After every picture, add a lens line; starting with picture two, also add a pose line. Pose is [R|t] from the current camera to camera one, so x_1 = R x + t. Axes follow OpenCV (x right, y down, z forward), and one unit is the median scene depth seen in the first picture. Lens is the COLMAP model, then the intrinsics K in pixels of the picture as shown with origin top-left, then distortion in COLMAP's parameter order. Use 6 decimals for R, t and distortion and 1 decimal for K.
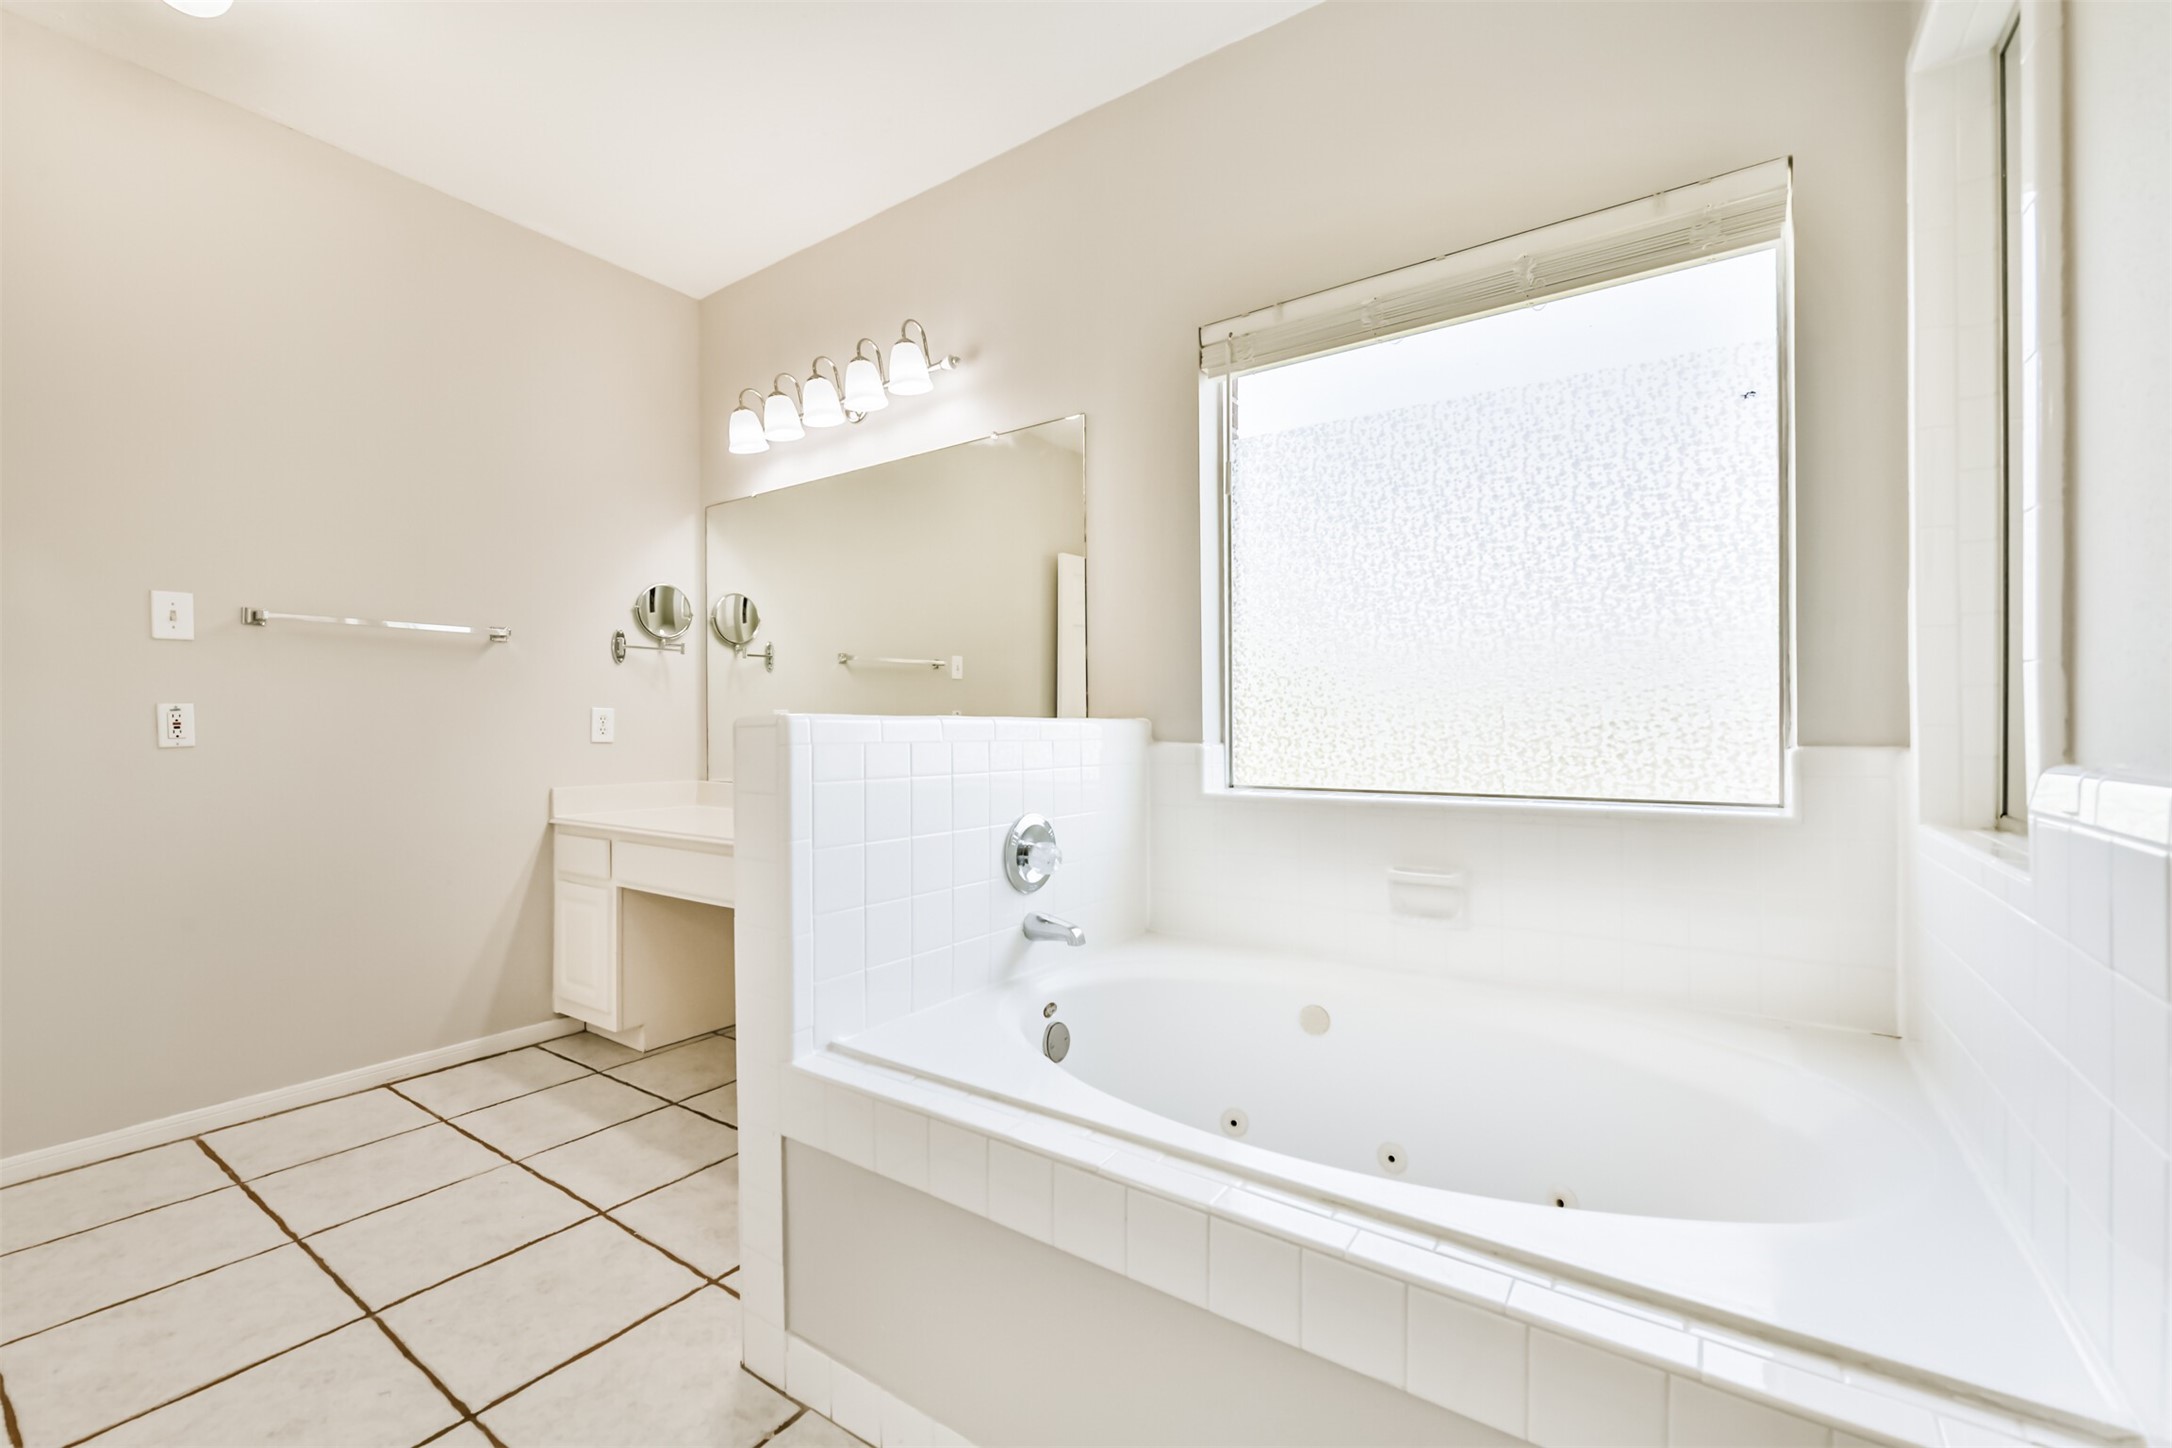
lens RADIAL K [[872.9, 0, 1081.1], [0, 872.9, 731.2], [0, 0, 1]] dist [-0.001926, -0.000139]
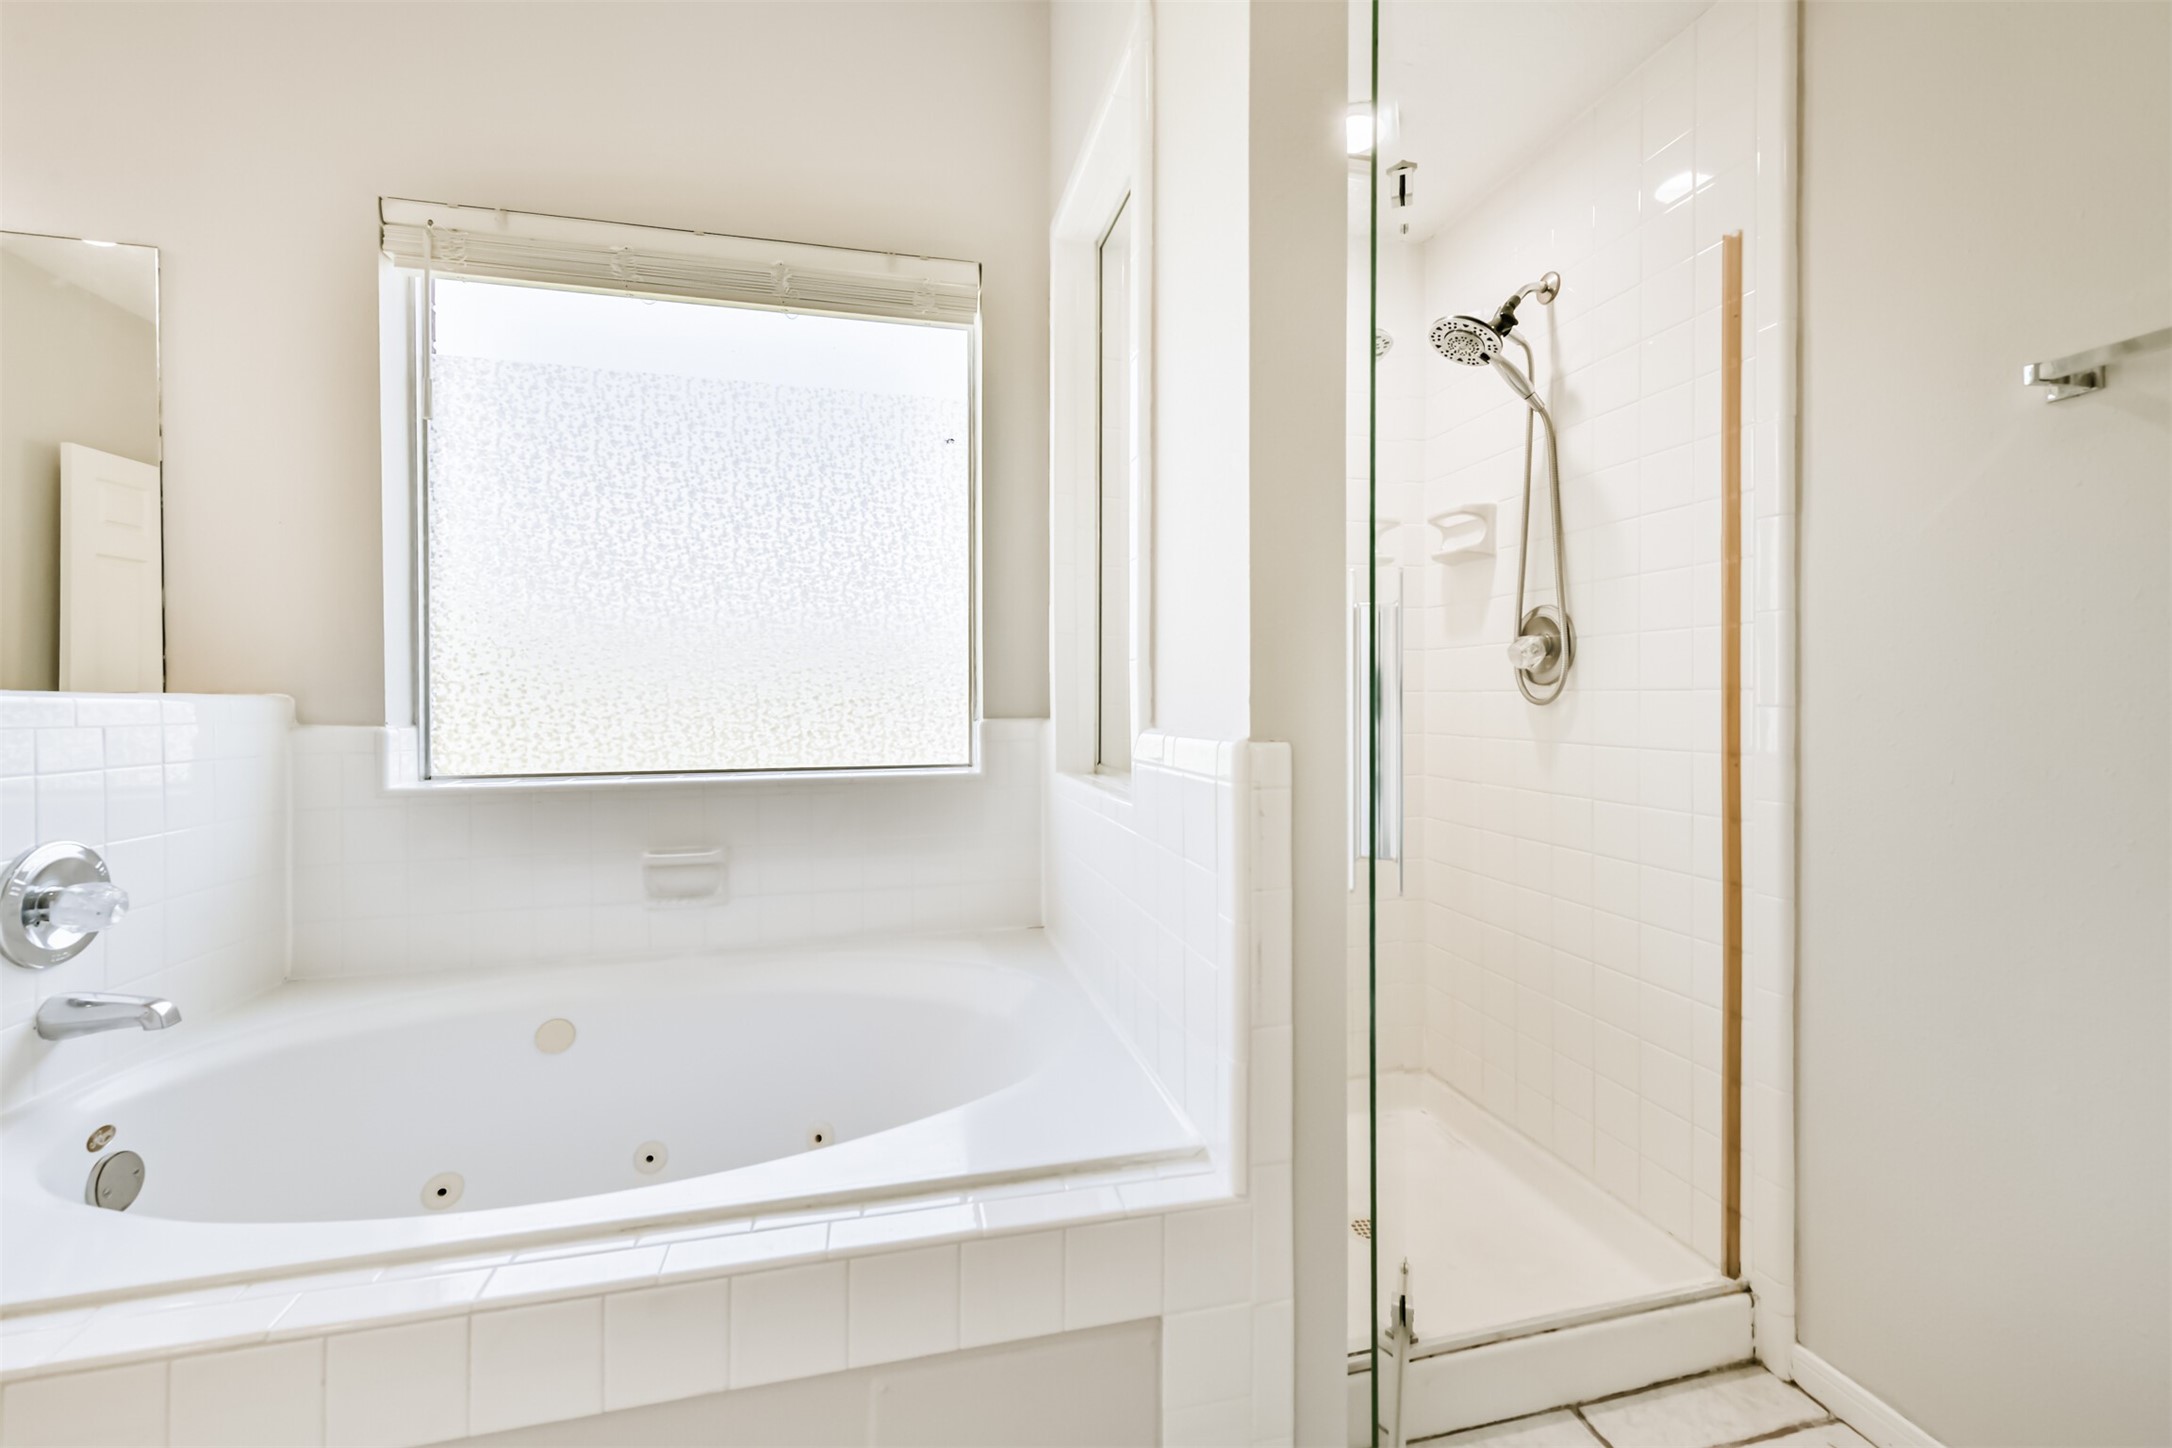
lens RADIAL K [[925.2, 0, 818.6], [0, 925.2, 701.9], [0, 0, 1]] dist [0.019455, -0.000696]
pose [[0.678870, -0.000317, 0.734258, -0.239298], [0.005491, 0.999974, -0.004644, -0.002008], [-0.734238, 0.007185, 0.678854, 0.159150]]
